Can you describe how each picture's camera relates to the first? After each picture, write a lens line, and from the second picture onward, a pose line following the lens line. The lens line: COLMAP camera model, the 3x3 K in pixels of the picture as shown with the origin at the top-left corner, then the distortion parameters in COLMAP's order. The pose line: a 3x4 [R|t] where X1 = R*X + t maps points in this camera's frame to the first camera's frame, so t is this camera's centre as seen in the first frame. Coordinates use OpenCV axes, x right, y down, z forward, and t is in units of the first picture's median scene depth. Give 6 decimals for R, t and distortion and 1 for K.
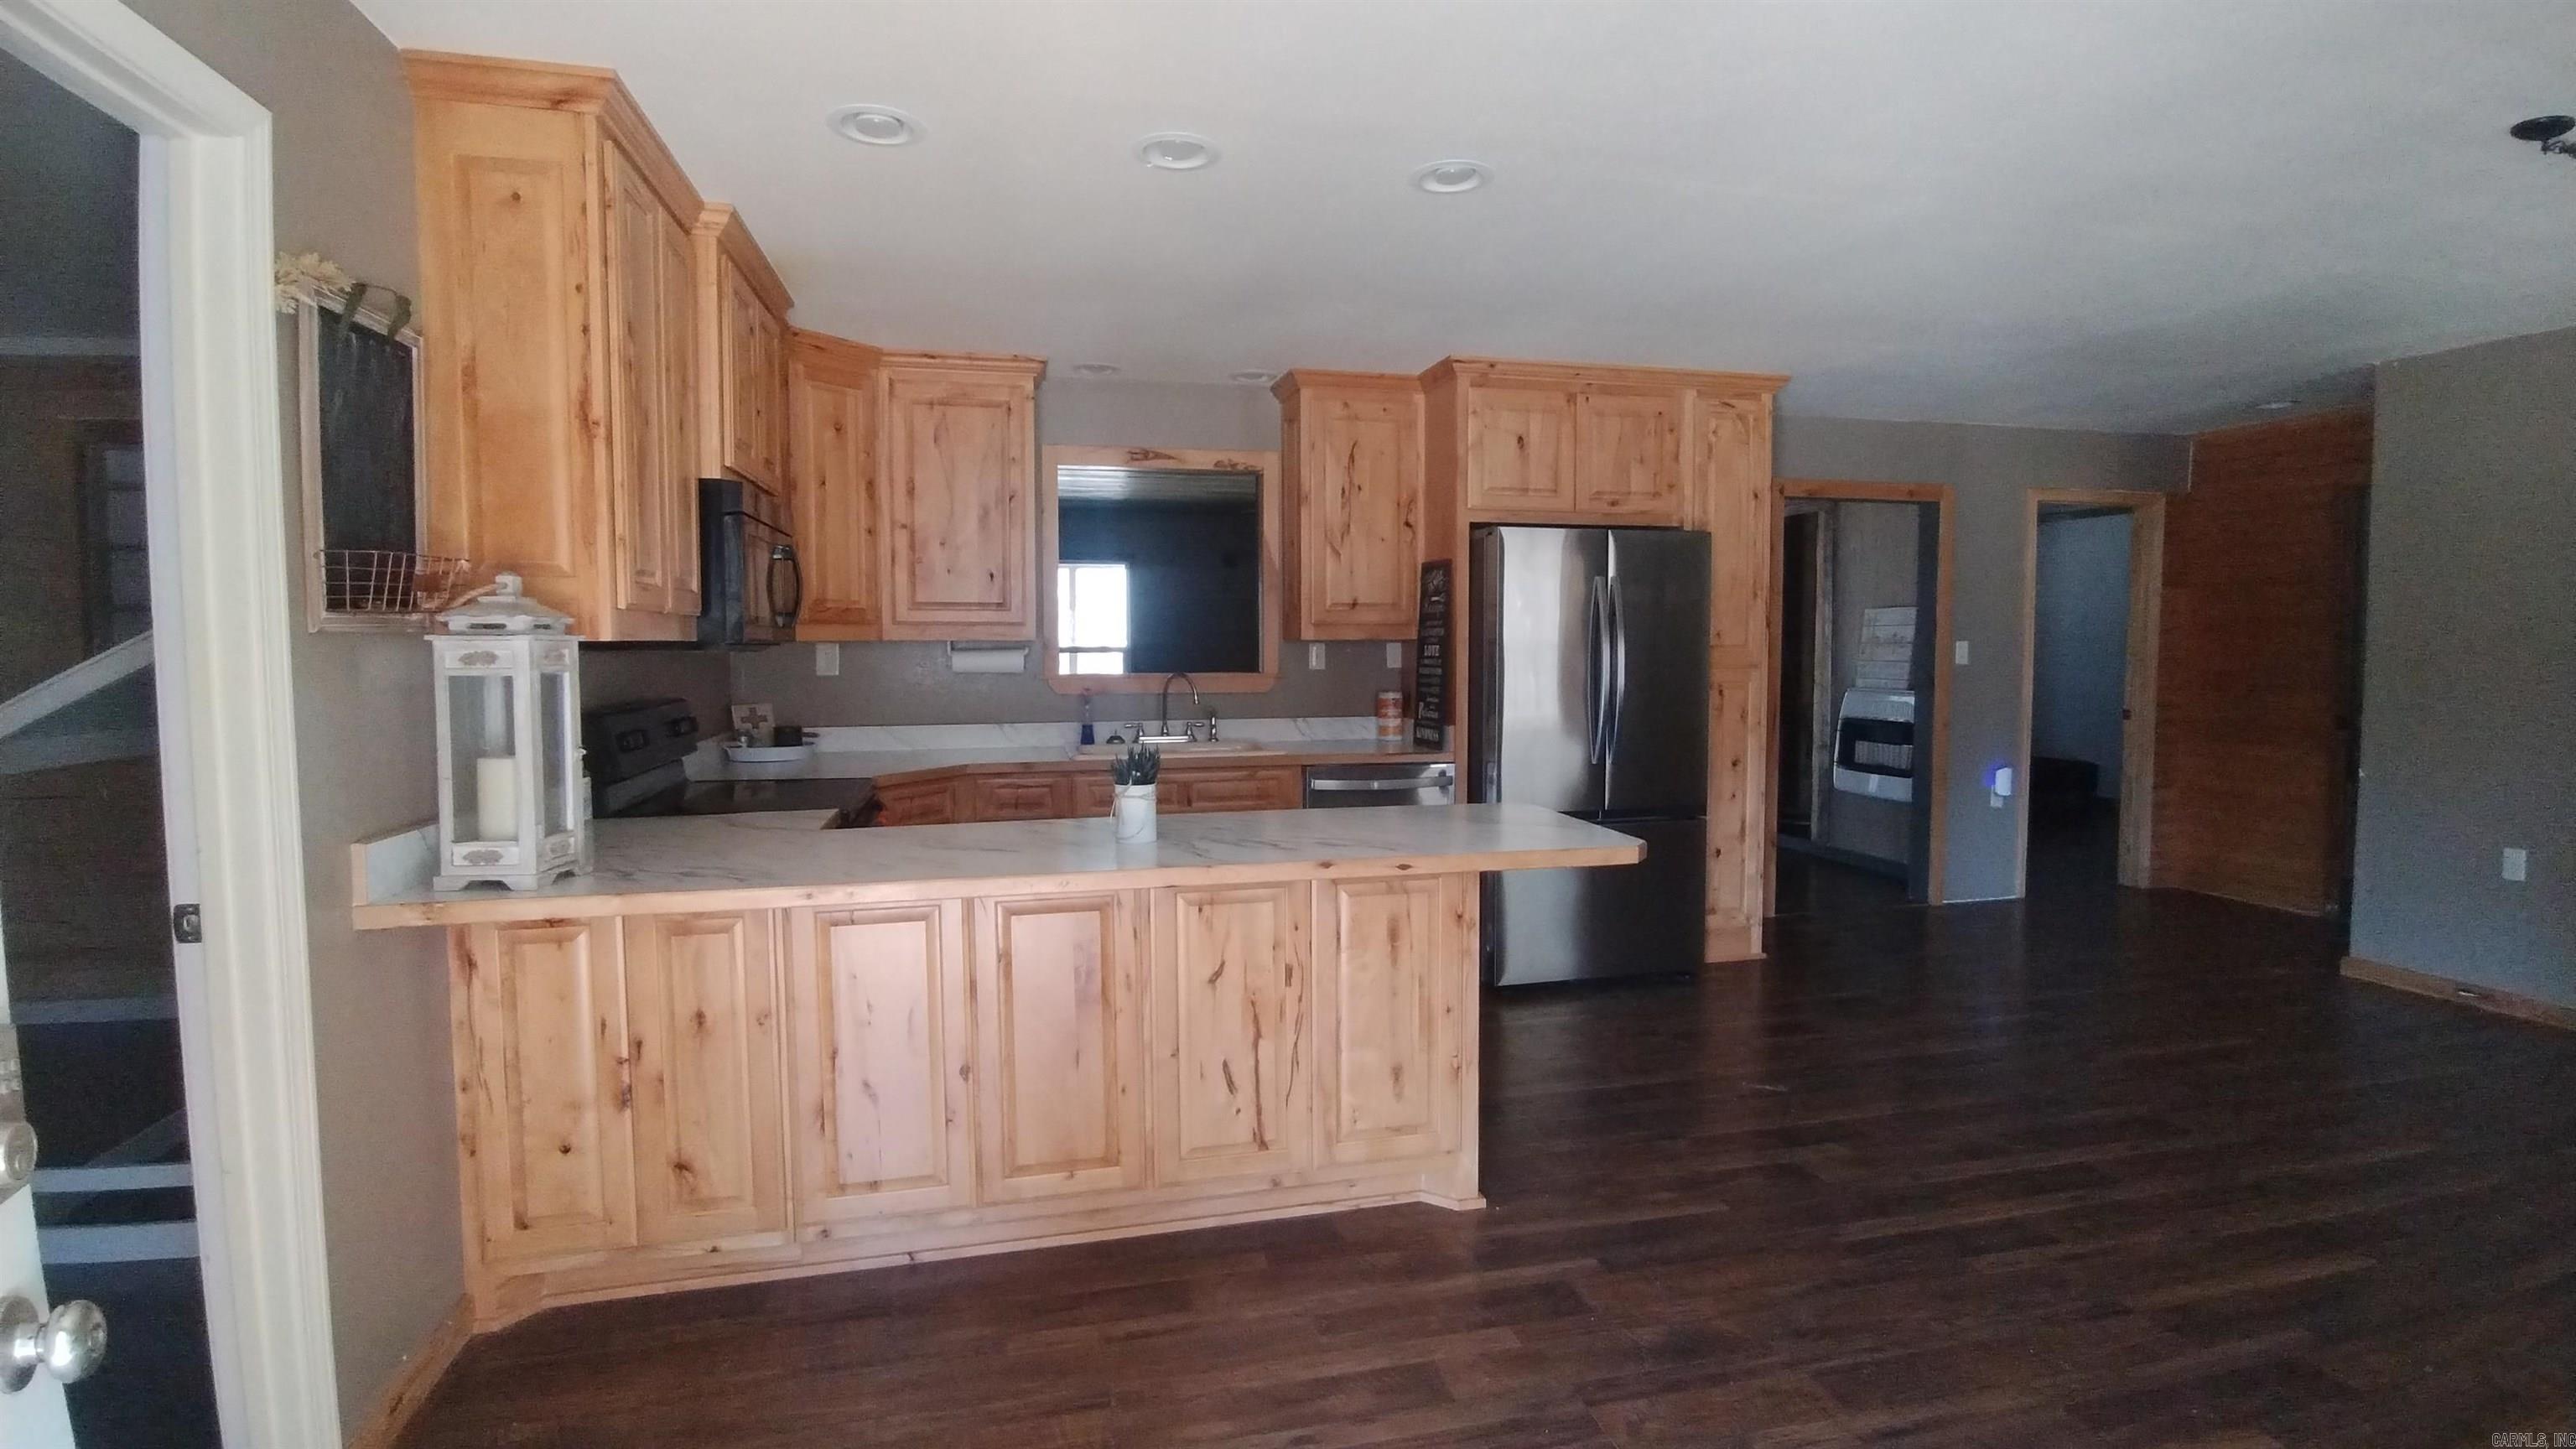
lens RADIAL K [[1182.8, 0, 1288.0], [0, 1182.8, 724.5], [0, 0, 1]] dist [-0.000315, 0.000008]
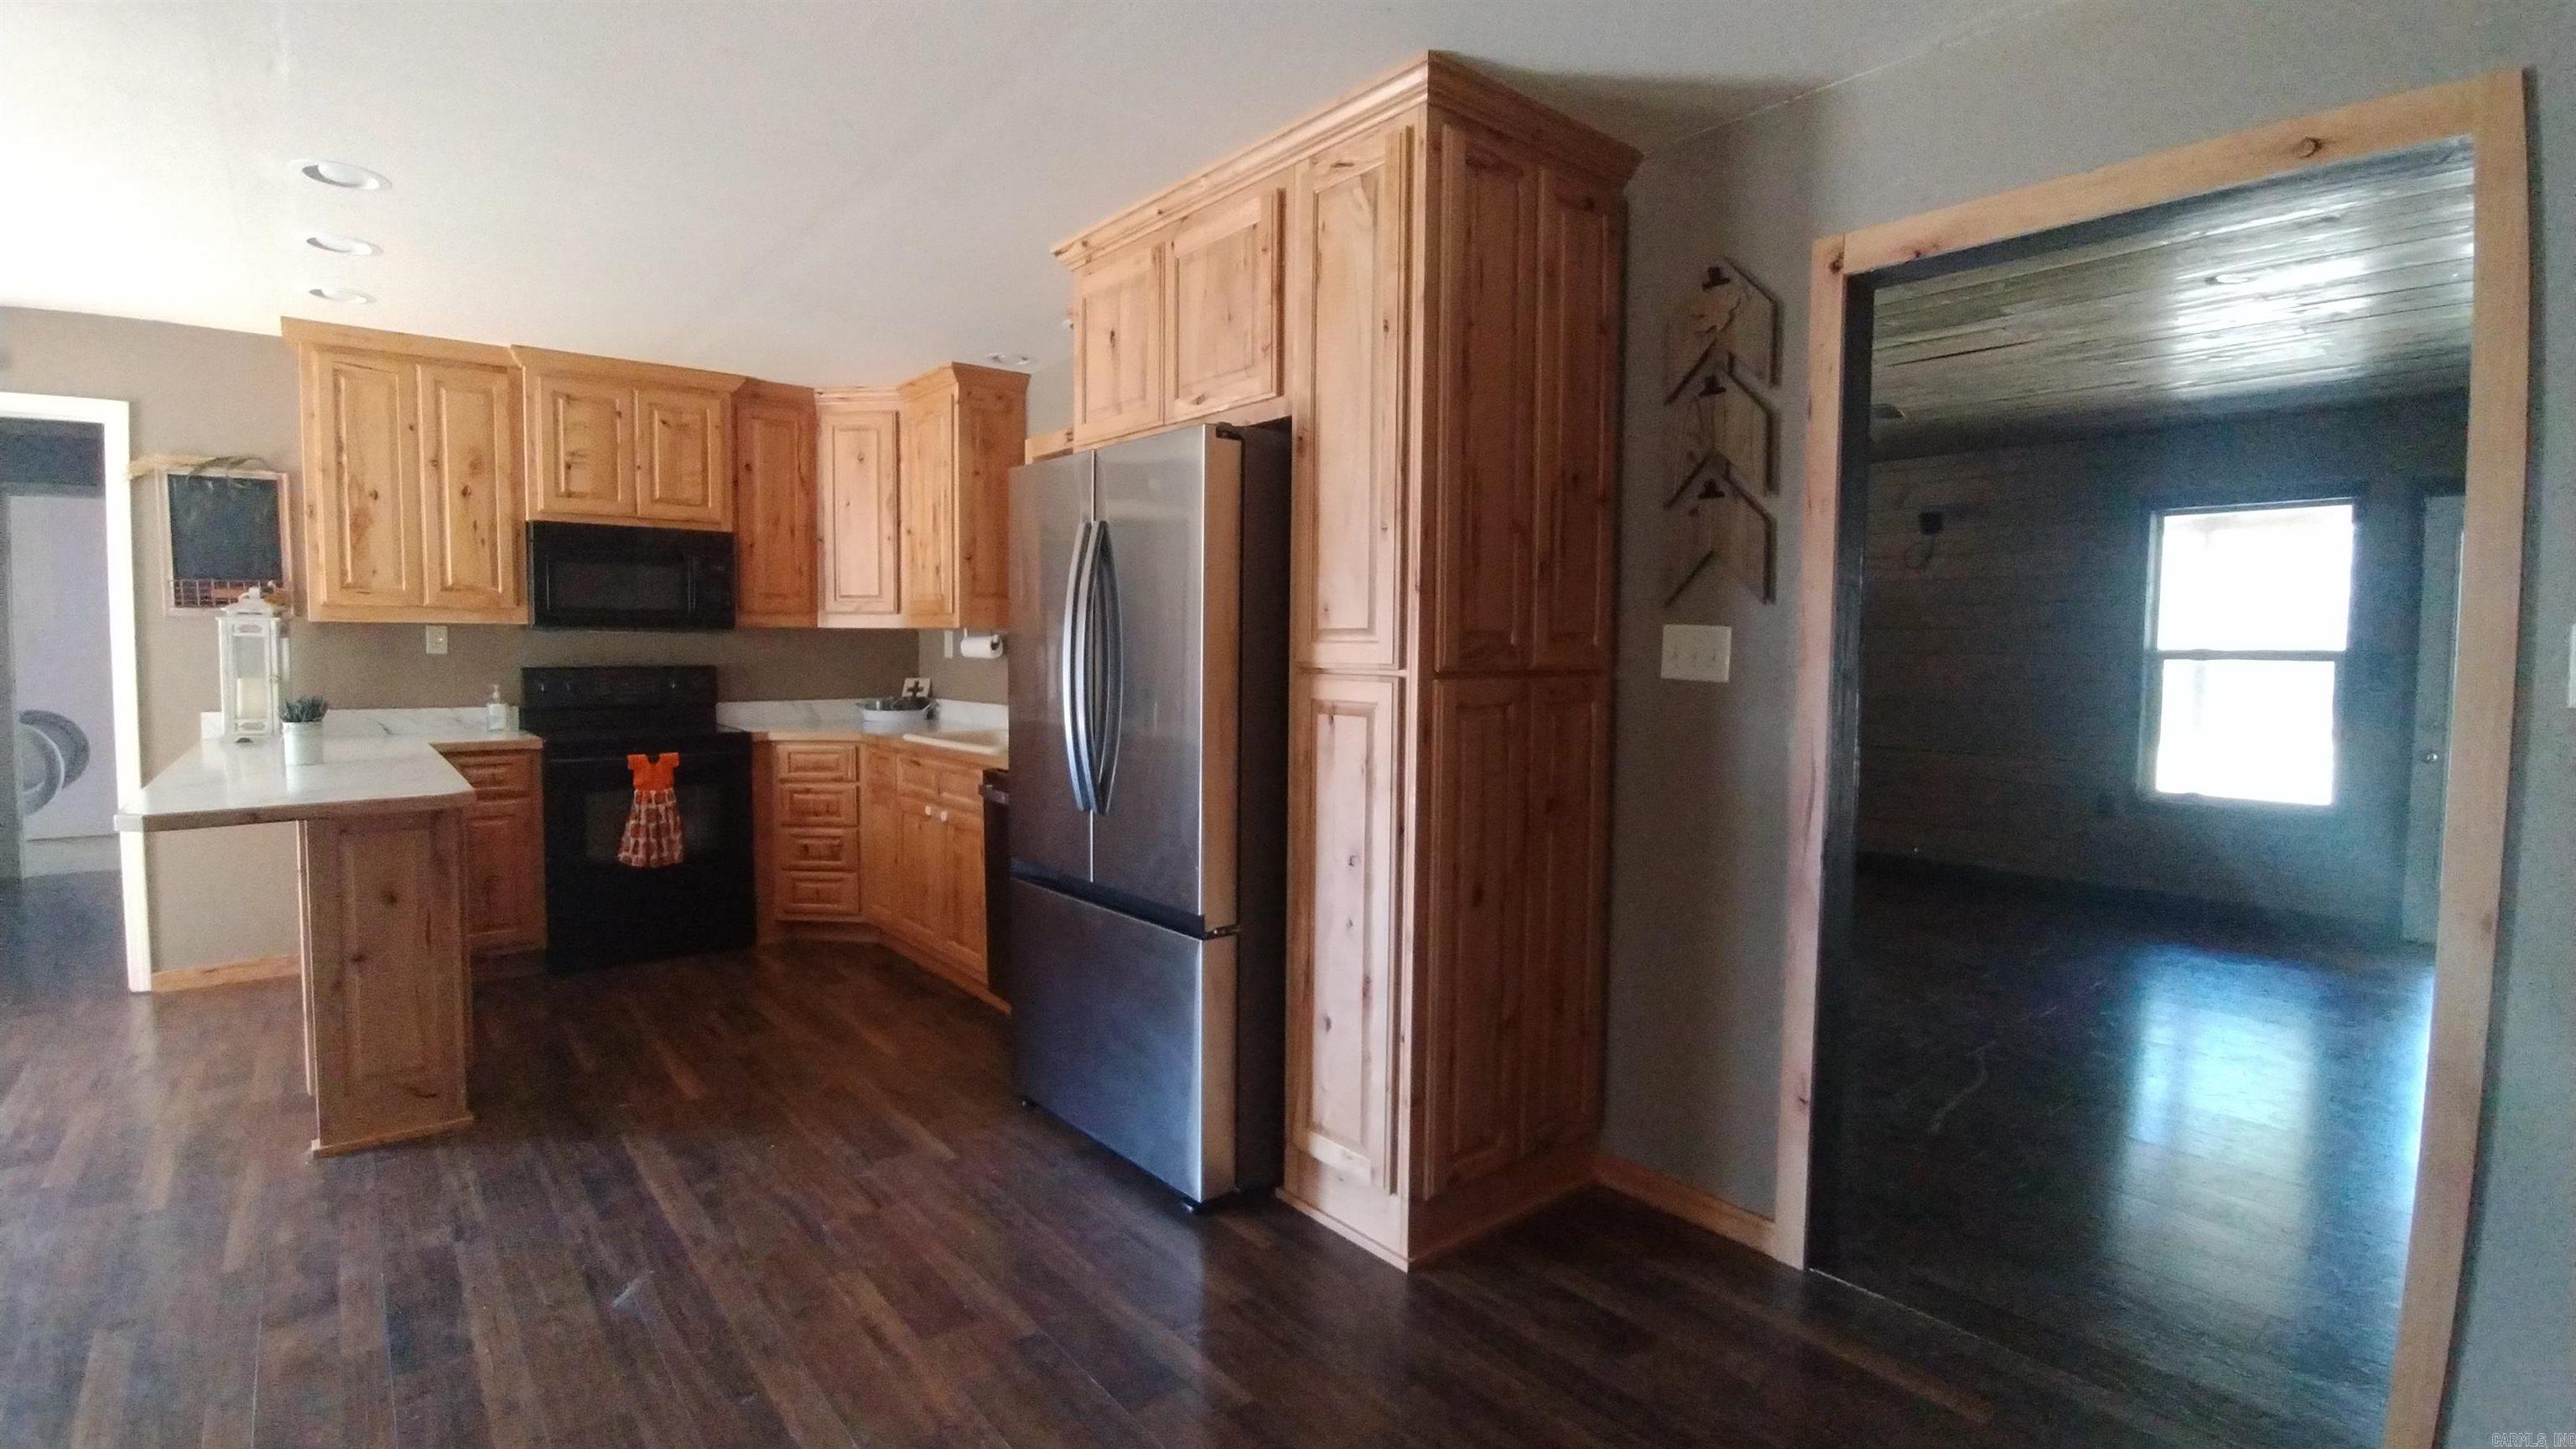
lens RADIAL K [[1170.9, 0, 1284.0], [0, 1170.9, 710.4], [0, 0, 1]] dist [-0.020482, -0.000356]
pose [[0.428667, 0.062767, -0.901279, 1.099695], [-0.070249, 0.996879, 0.036013, -0.065169], [0.900727, 0.047877, 0.431739, 1.011581]]
